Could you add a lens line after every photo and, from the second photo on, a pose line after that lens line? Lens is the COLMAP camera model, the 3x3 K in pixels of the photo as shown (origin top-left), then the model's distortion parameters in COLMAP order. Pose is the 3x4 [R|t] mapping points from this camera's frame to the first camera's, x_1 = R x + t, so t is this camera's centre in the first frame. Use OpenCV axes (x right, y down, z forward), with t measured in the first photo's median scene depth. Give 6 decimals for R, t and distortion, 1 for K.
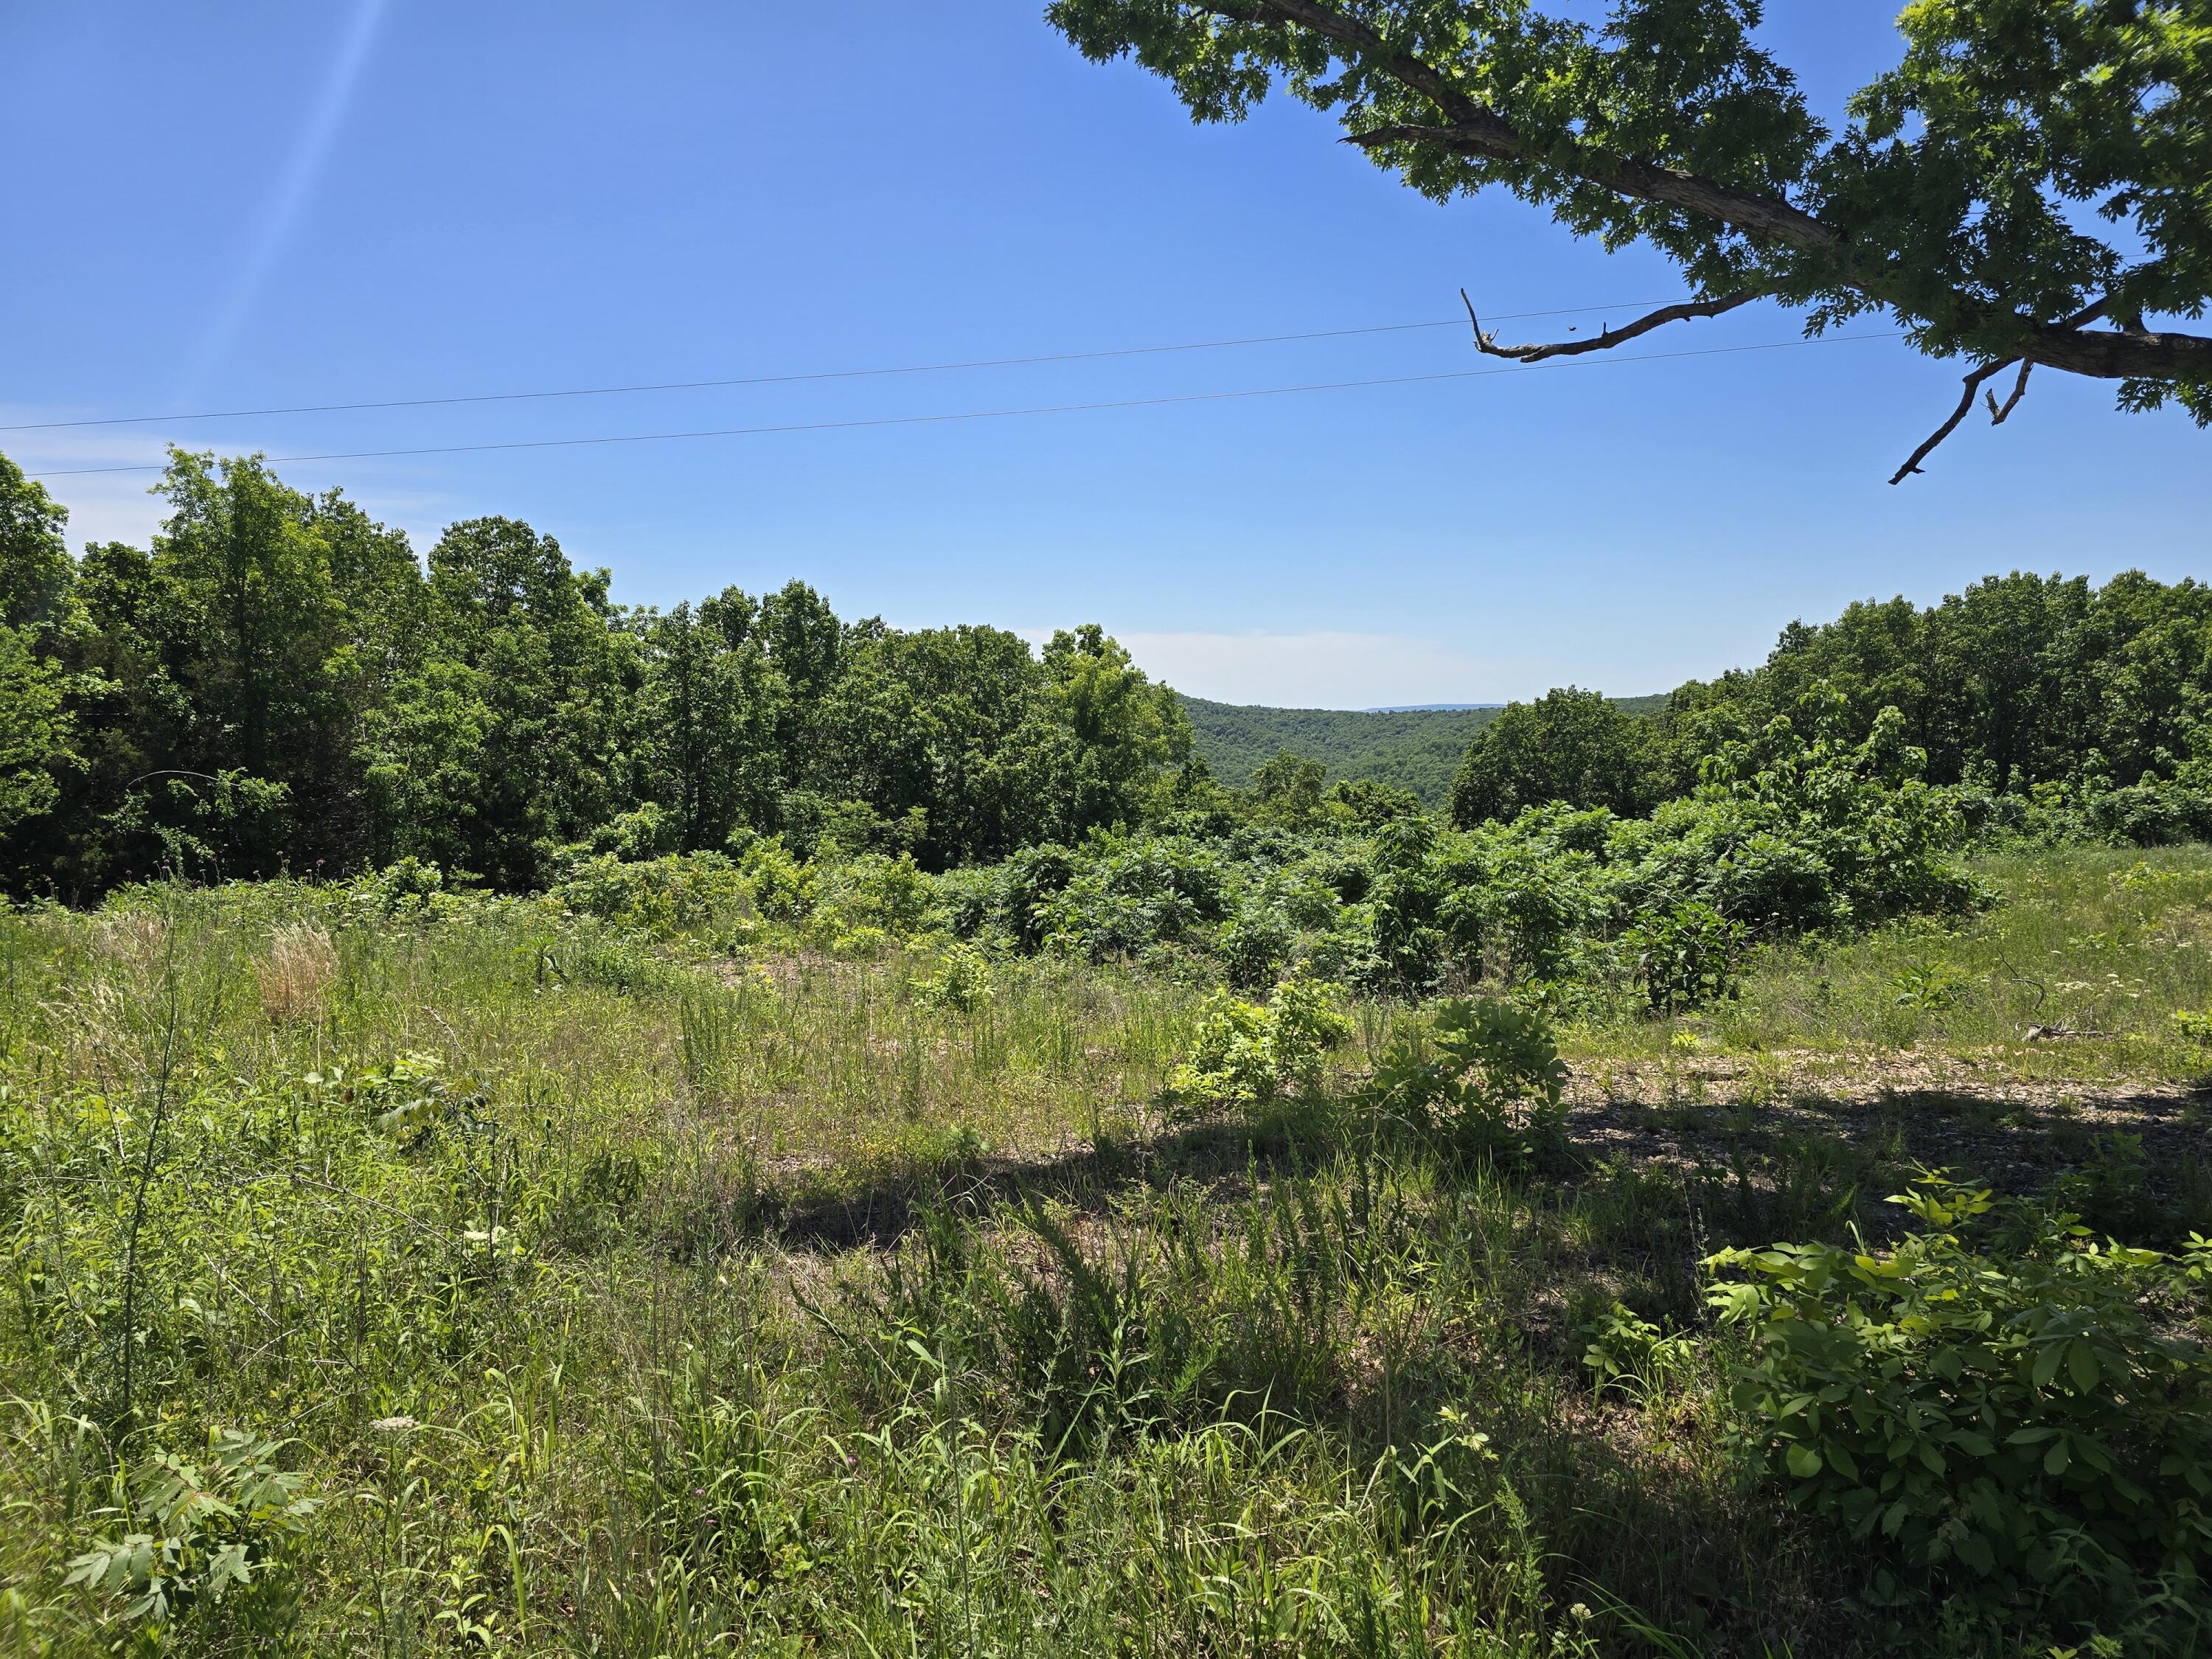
lens RADIAL K [[1439.9, 0, 1089.3], [0, 1439.9, 827.1], [0, 0, 1]] dist [0.052160, -0.059940]
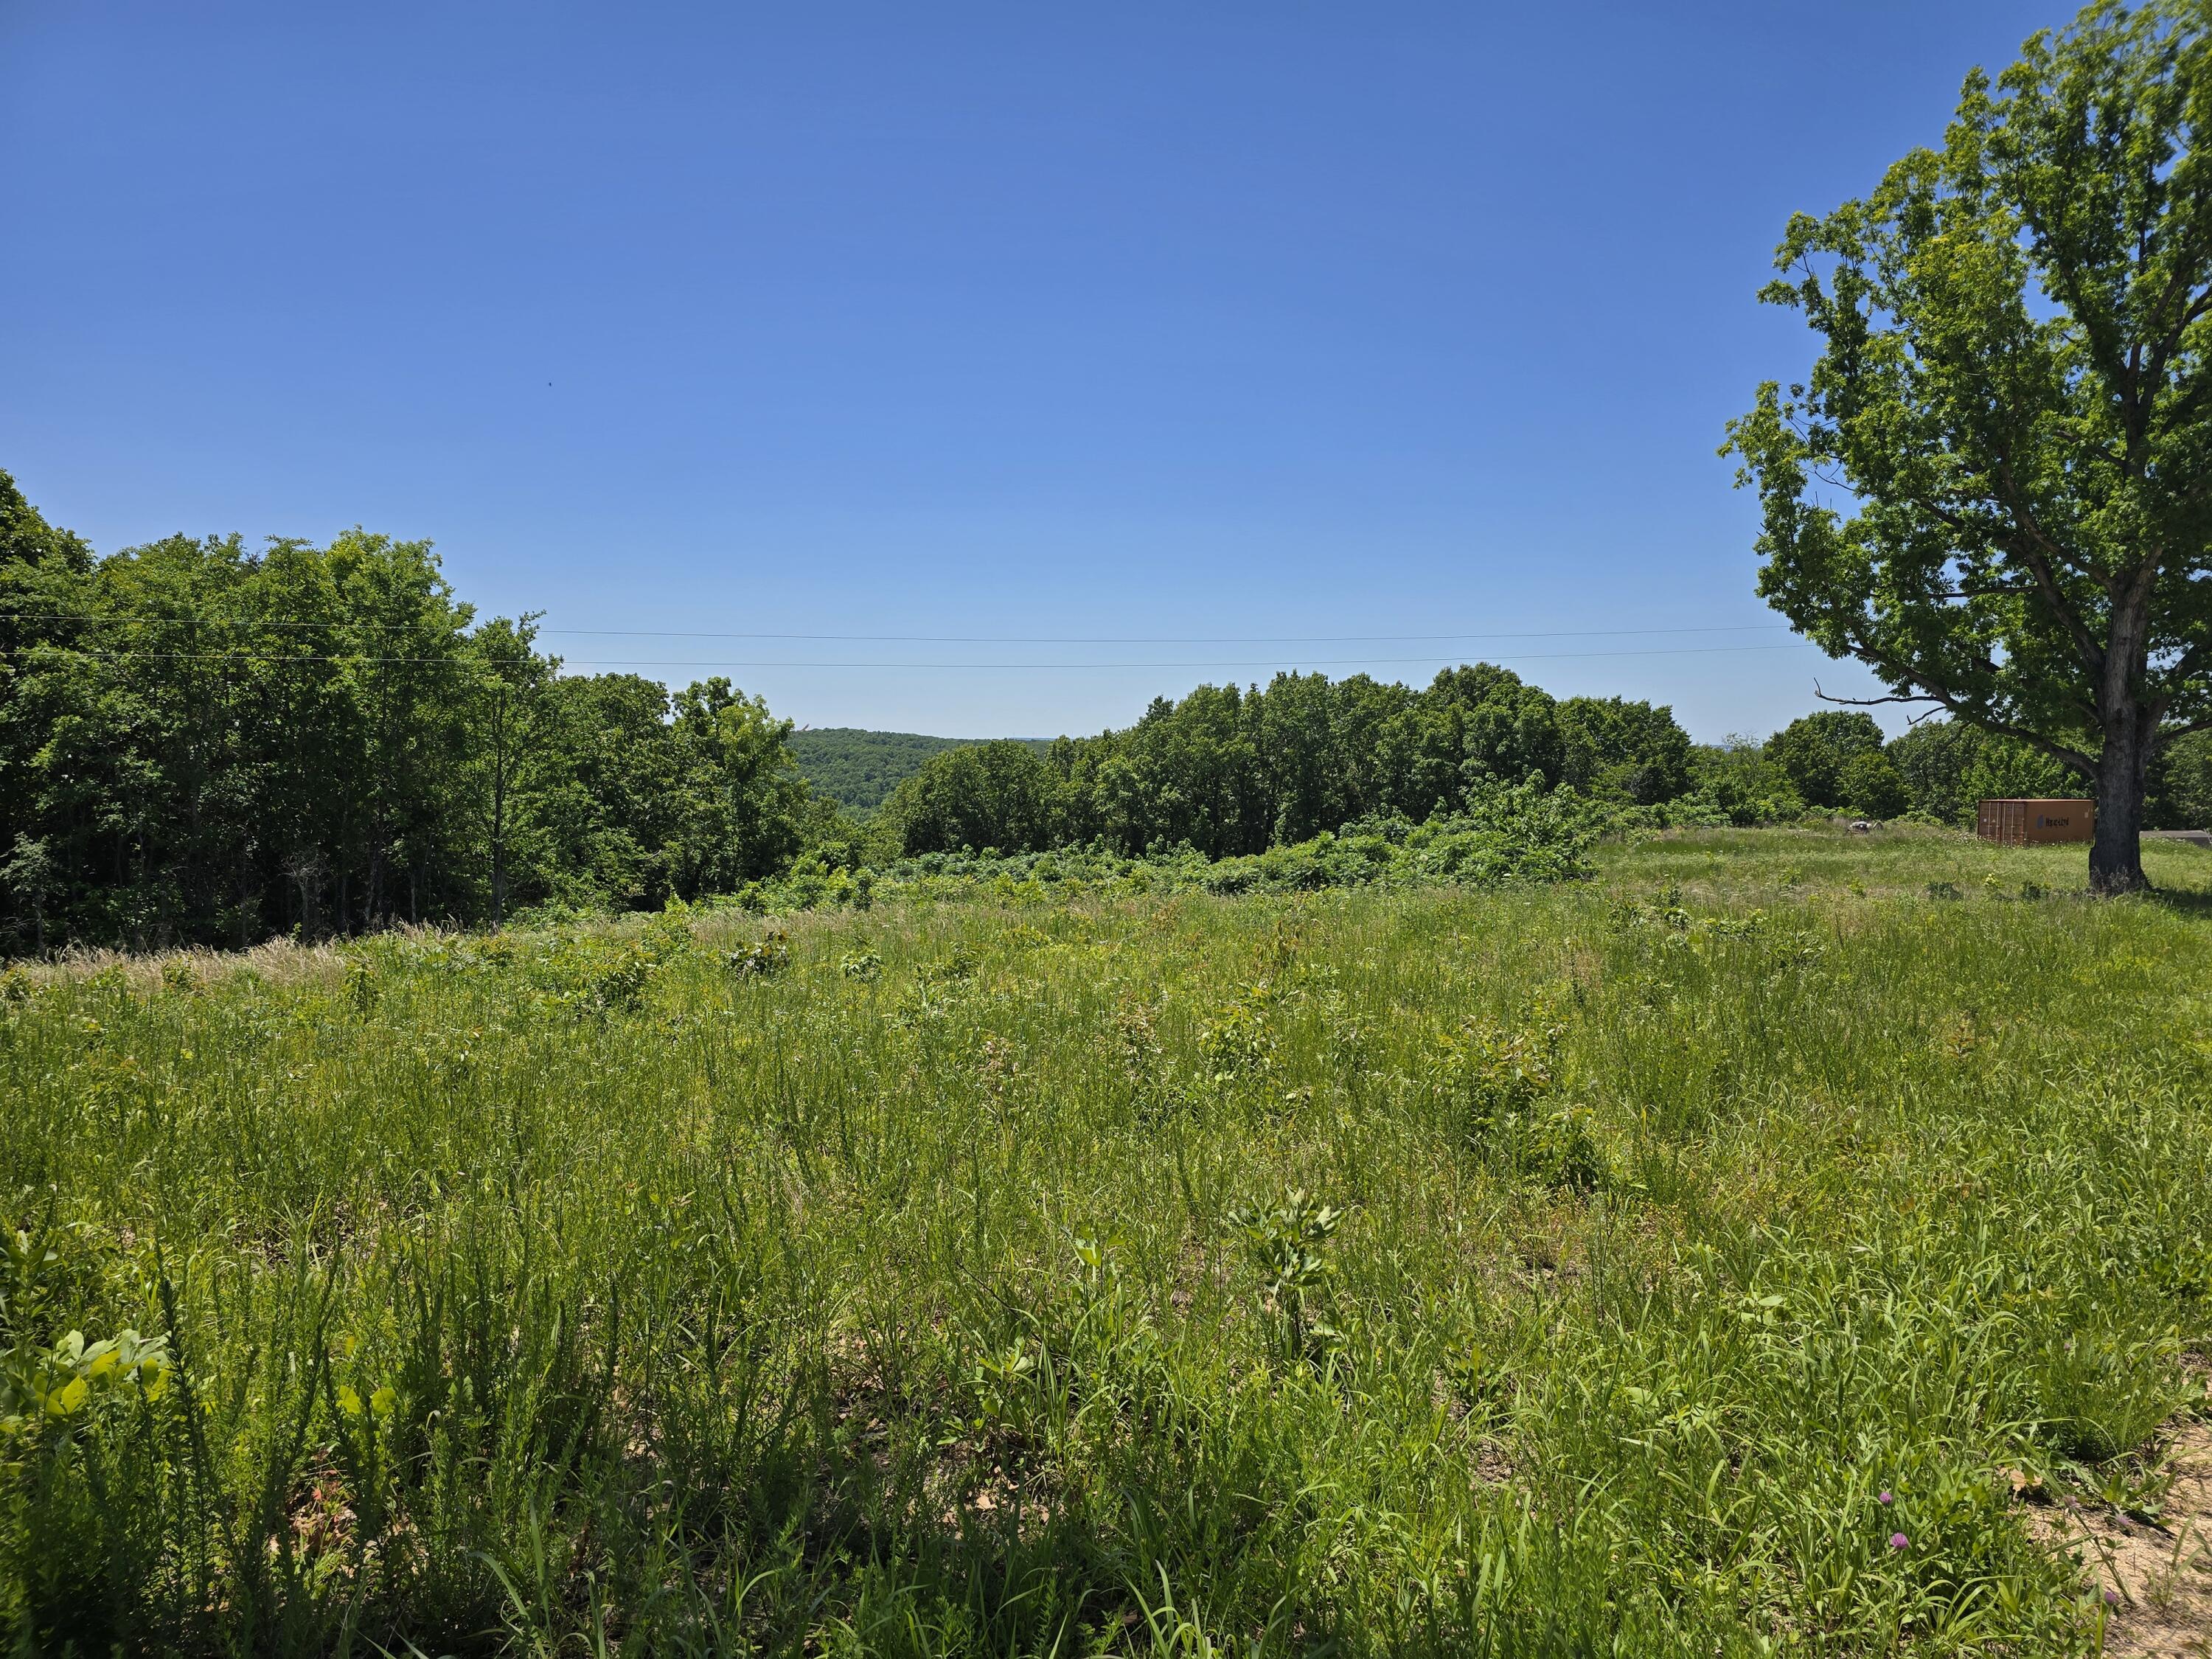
lens RADIAL K [[1439.9, 0, 1111.7], [0, 1439.9, 845.4], [0, 0, 1]] dist [0.052160, -0.059940]
pose [[0.838420, -0.013277, 0.544863, -0.837481], [0.018720, 0.999815, -0.004442, 0.003836], [-0.544704, 0.013924, 0.838513, -0.270743]]
